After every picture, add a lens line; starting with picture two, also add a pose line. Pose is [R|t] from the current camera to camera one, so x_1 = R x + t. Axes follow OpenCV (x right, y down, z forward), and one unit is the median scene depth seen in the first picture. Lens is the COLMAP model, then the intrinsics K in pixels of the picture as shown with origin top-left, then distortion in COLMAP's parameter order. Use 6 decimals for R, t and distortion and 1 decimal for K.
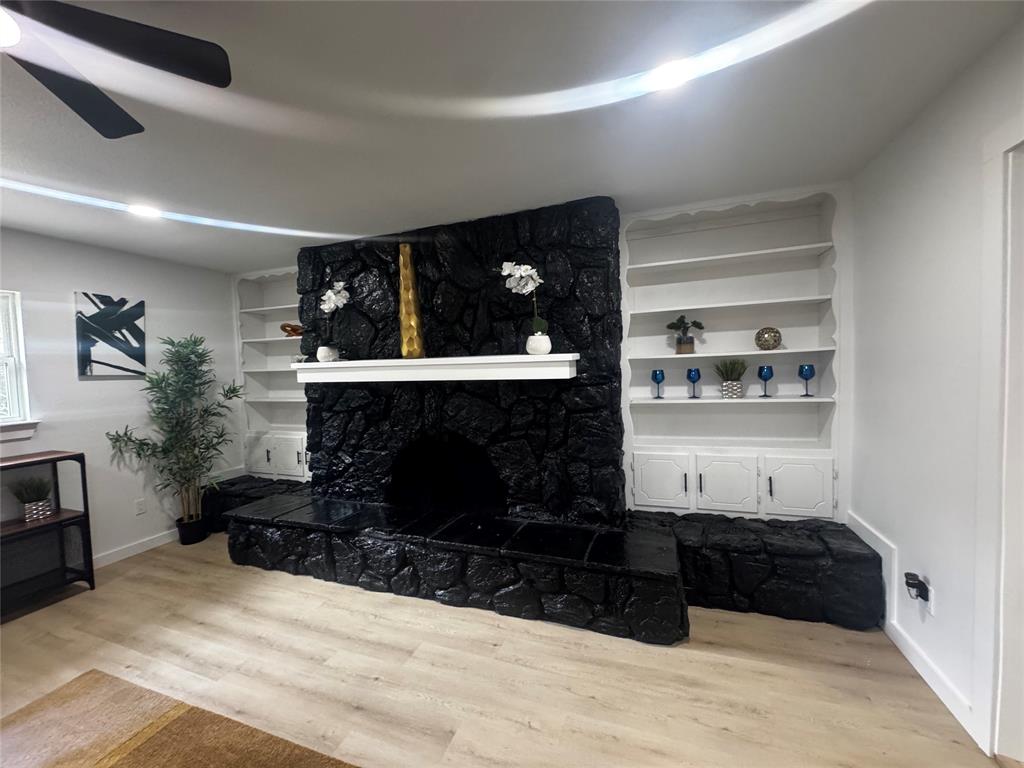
lens RADIAL K [[414.2, 0, 513.7], [0, 414.2, 385.6], [0, 0, 1]] dist [0.001529, 0.000176]
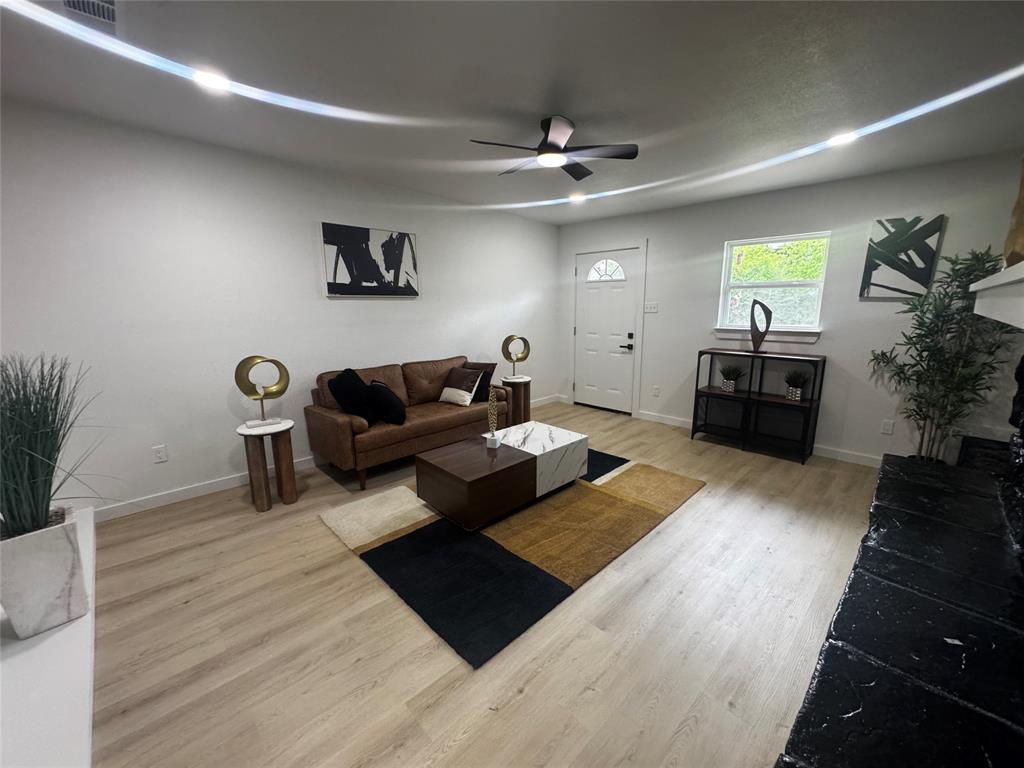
lens RADIAL K [[414.2, 0, 508.4], [0, 414.2, 383.3], [0, 0, 1]] dist [0.001529, 0.000176]
pose [[-0.447689, 0.200868, -0.871336, 0.442921], [-0.027994, 0.970816, 0.238184, -0.037474], [0.893751, 0.131024, -0.429001, 0.636452]]
